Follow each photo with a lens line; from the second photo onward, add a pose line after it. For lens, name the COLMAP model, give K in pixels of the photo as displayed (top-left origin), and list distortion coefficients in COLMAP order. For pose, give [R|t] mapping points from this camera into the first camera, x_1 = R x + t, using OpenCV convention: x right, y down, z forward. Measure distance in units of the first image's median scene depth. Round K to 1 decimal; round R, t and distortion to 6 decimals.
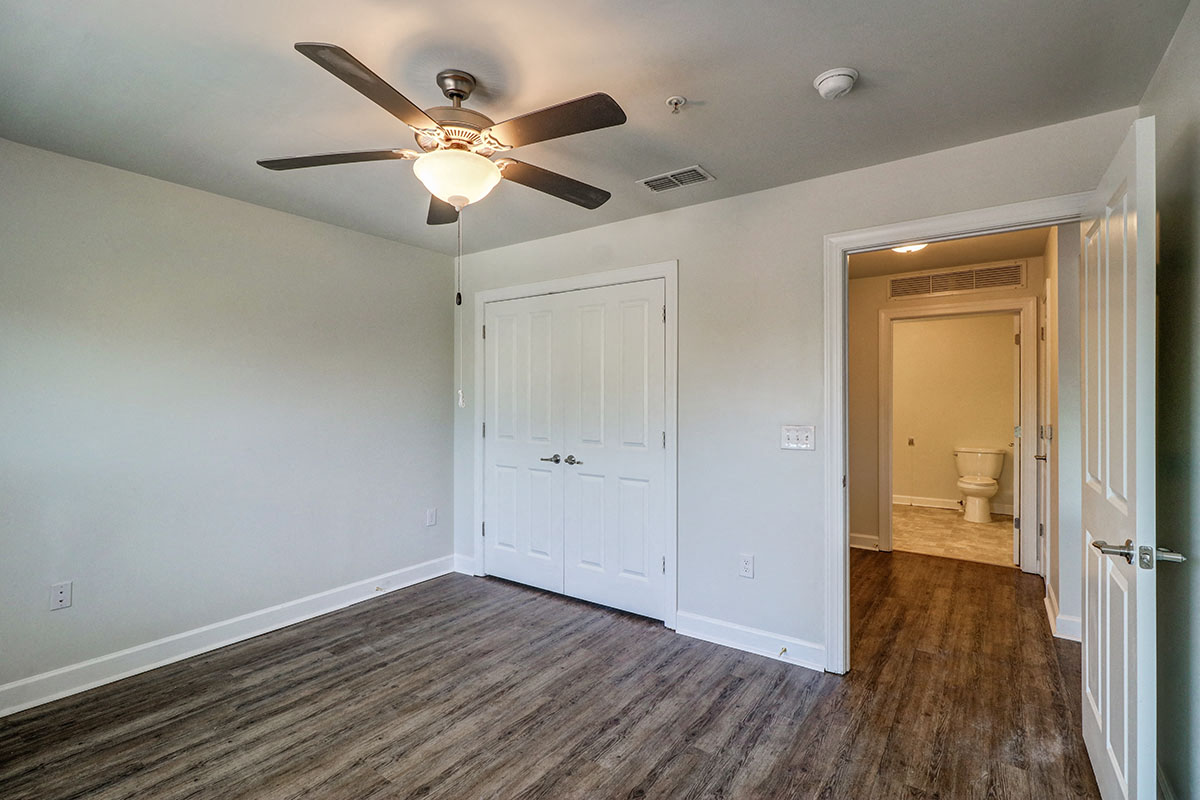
lens RADIAL K [[555.6, 0, 600.0], [0, 555.6, 400.0], [0, 0, 1]] dist [0.001112, -0.000398]
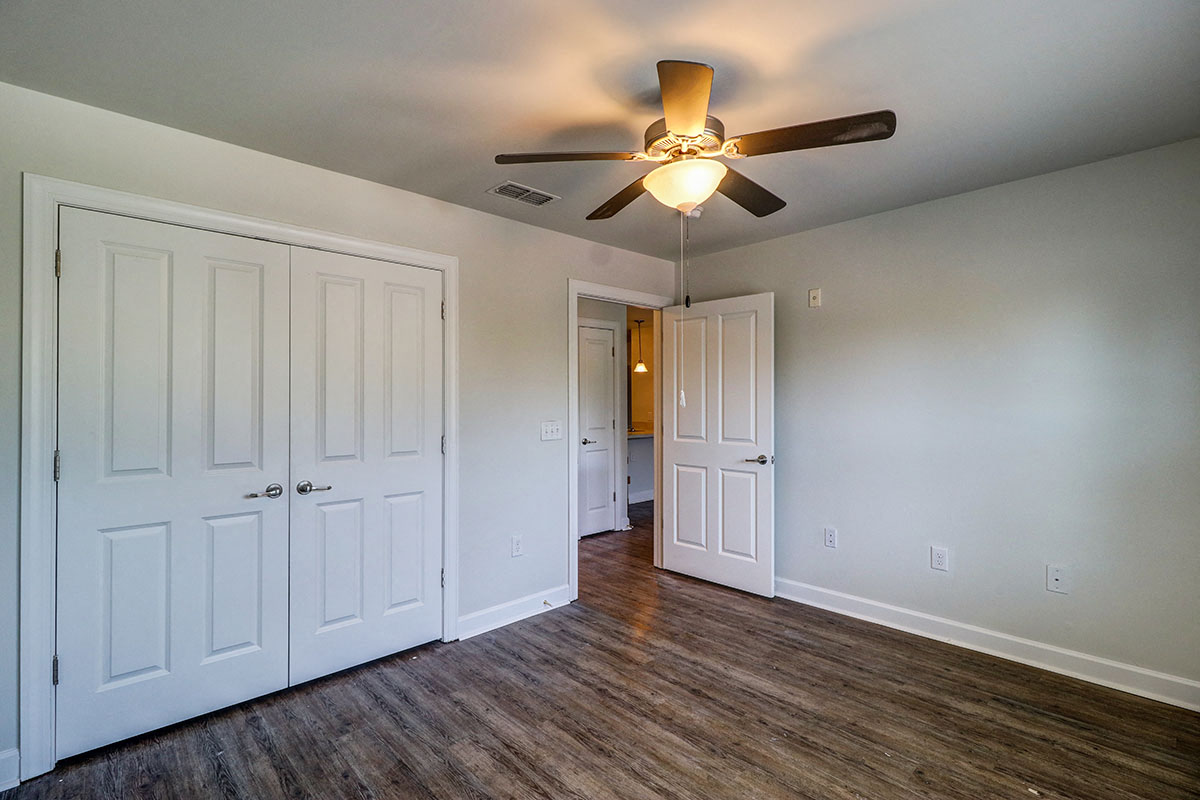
lens RADIAL K [[555.6, 0, 600.0], [0, 555.6, 400.0], [0, 0, 1]] dist [0.001112, -0.000398]
pose [[0.190205, 0.000115, 0.981744, -0.911729], [0.005920, 0.999982, -0.001264, 0.000650], [-0.981727, 0.006052, 0.190201, 0.678526]]
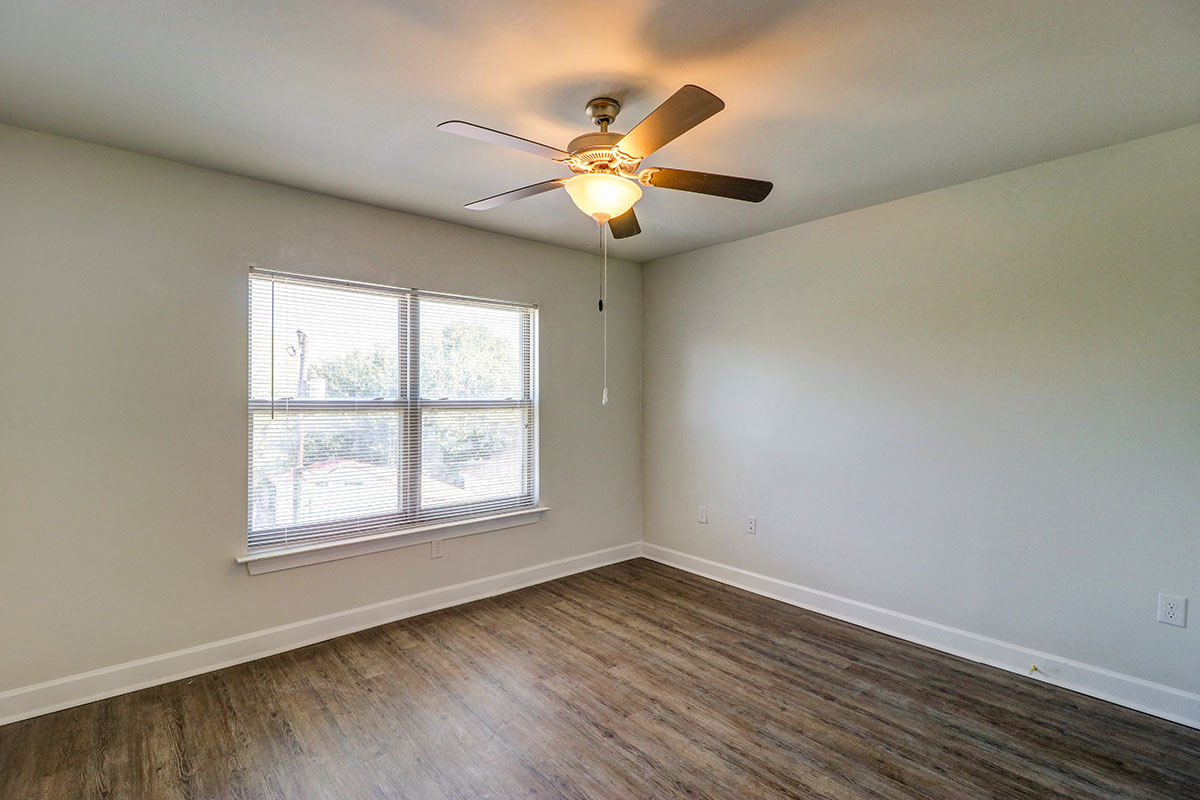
lens RADIAL K [[555.6, 0, 600.0], [0, 555.6, 400.0], [0, 0, 1]] dist [0.001112, -0.000398]
pose [[-0.237206, 0.005434, -0.971444, 0.570530], [-0.004031, 0.999970, 0.006578, -0.000769], [0.971451, 0.005476, -0.237177, 0.885138]]
